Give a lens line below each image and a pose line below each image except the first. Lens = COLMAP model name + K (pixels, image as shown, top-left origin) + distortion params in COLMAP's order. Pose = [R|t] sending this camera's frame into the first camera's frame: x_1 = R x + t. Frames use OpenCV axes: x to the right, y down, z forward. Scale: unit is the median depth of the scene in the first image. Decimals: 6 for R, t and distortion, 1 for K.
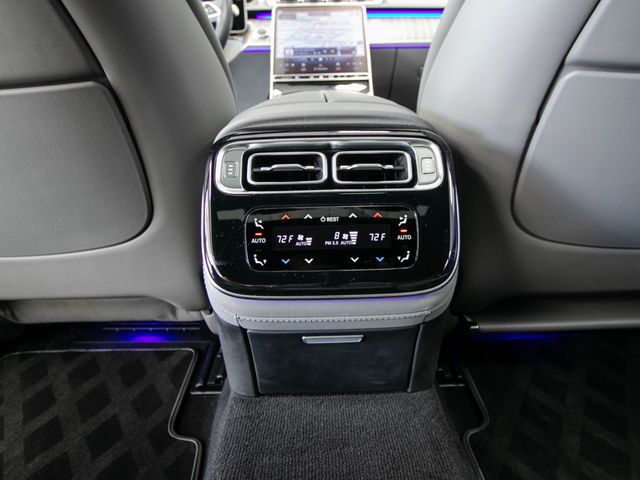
lens RADIAL K [[352.6, 0, 326.2], [0, 352.6, 247.3], [0, 0, 1]] dist [-0.017084, -0.000611]
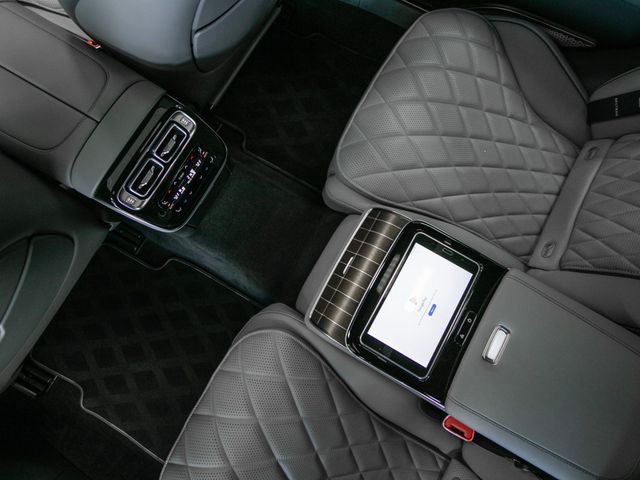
lens RADIAL K [[352.6, 0, 326.2], [0, 352.6, 247.3], [0, 0, 1]] dist [-0.017084, -0.000611]
pose [[0.516277, -0.847128, 0.125823, -0.172267], [0.305232, 0.319275, 0.897160, -1.580469], [-0.800182, -0.424778, 0.423405, -0.847218]]
